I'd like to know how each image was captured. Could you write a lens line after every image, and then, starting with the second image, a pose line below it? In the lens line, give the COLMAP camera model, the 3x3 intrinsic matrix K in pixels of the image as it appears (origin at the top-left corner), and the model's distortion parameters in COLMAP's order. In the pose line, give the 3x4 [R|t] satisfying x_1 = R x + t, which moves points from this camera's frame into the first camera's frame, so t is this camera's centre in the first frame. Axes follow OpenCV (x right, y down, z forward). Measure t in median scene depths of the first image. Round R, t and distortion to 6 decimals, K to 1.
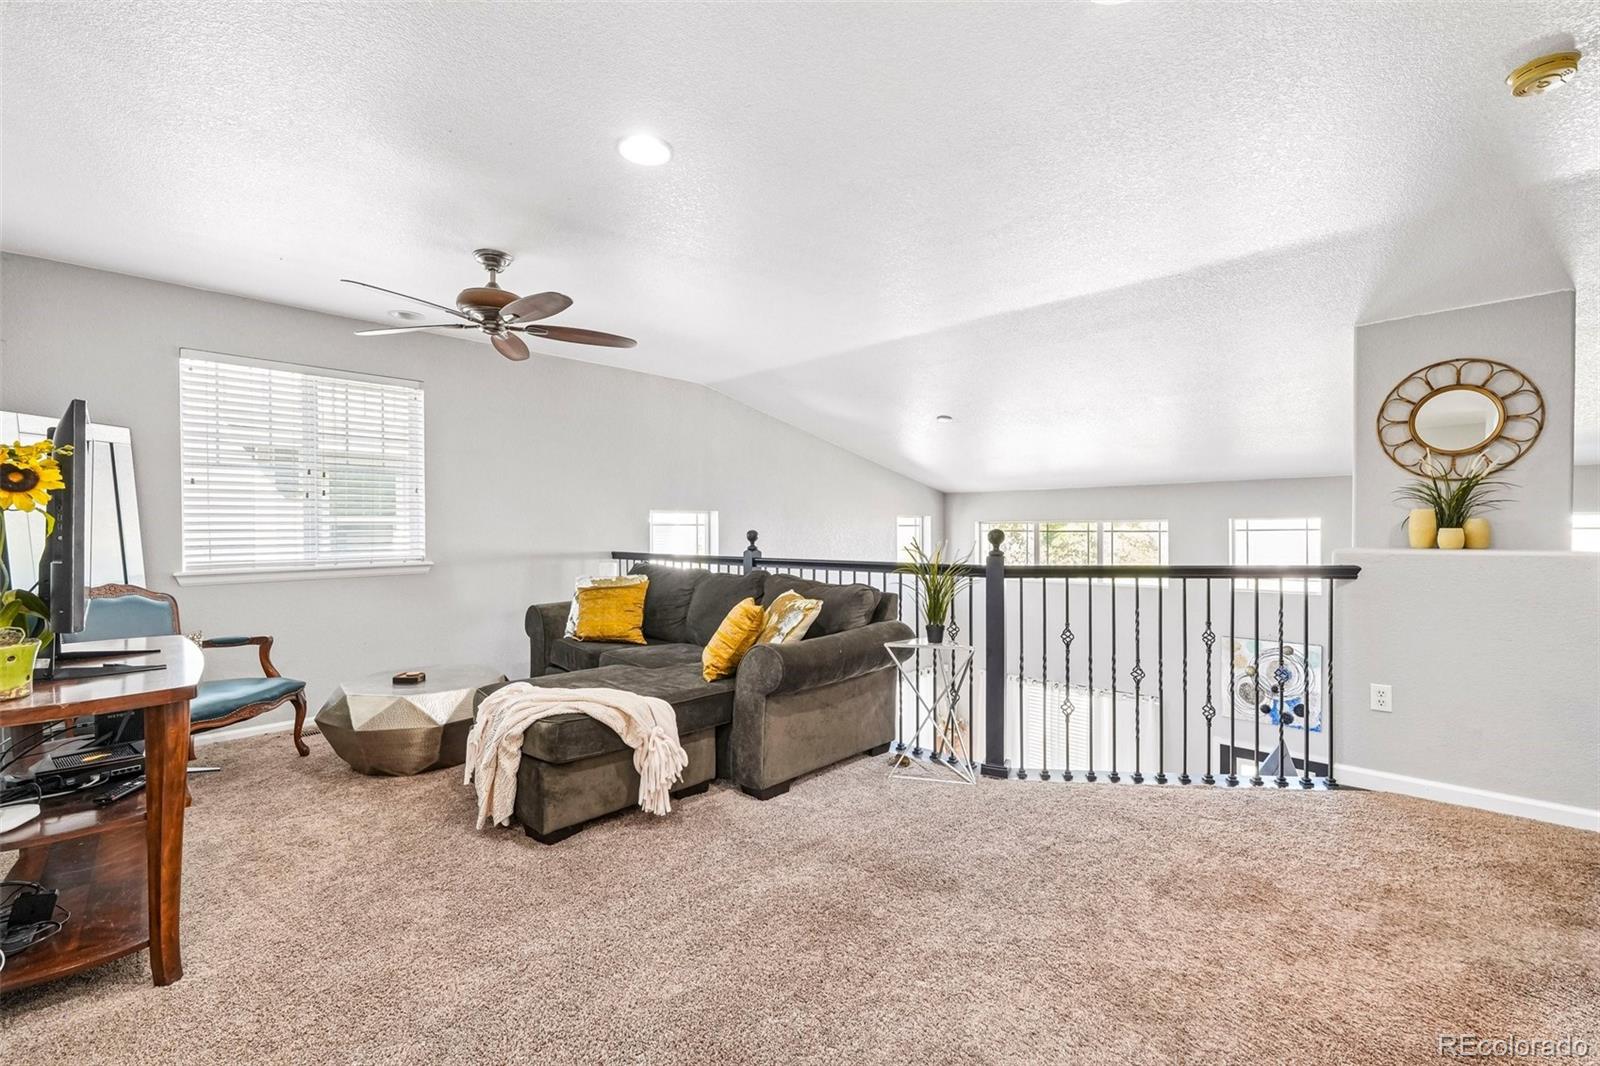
lens RADIAL K [[680.8, 0, 807.4], [0, 680.8, 530.8], [0, 0, 1]] dist [-0.011719, 0.007669]
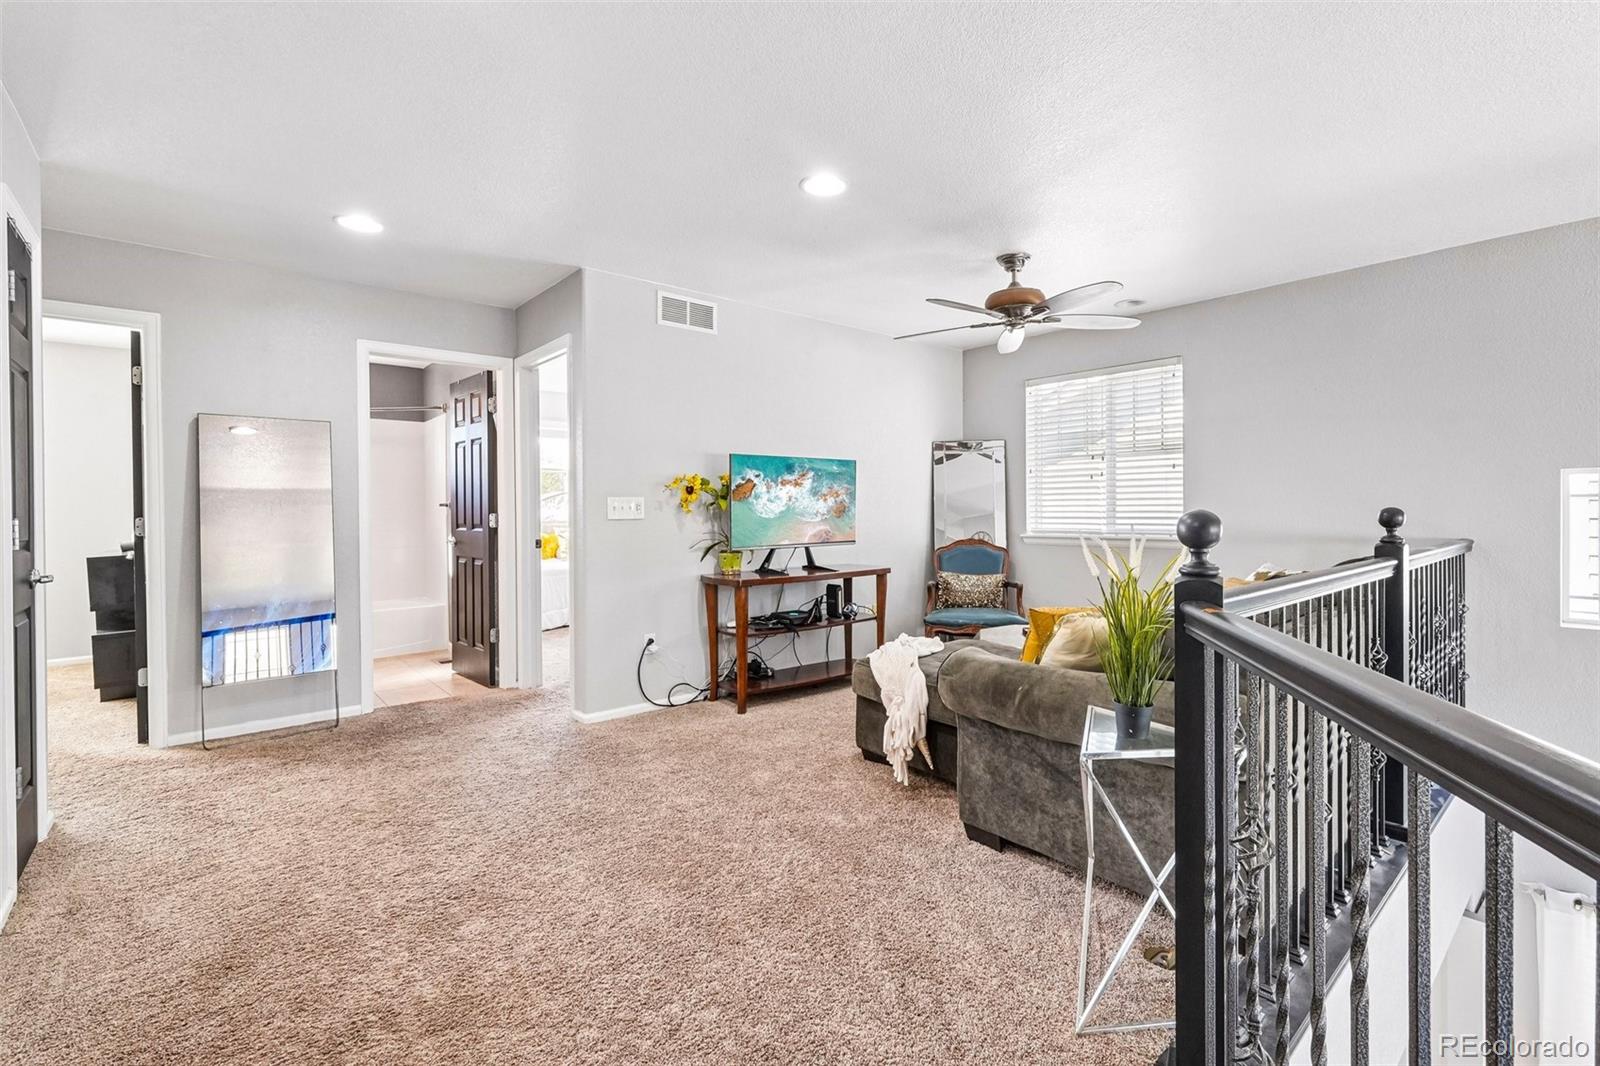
lens RADIAL K [[688.7, 0, 793.6], [0, 688.7, 508.1], [0, 0, 1]] dist [-0.000473, 0.000026]
pose [[-0.116887, 0.007774, -0.993115, 0.689962], [0.002388, 0.999969, 0.007547, -0.008411], [0.993142, -0.001490, -0.116902, 0.775288]]
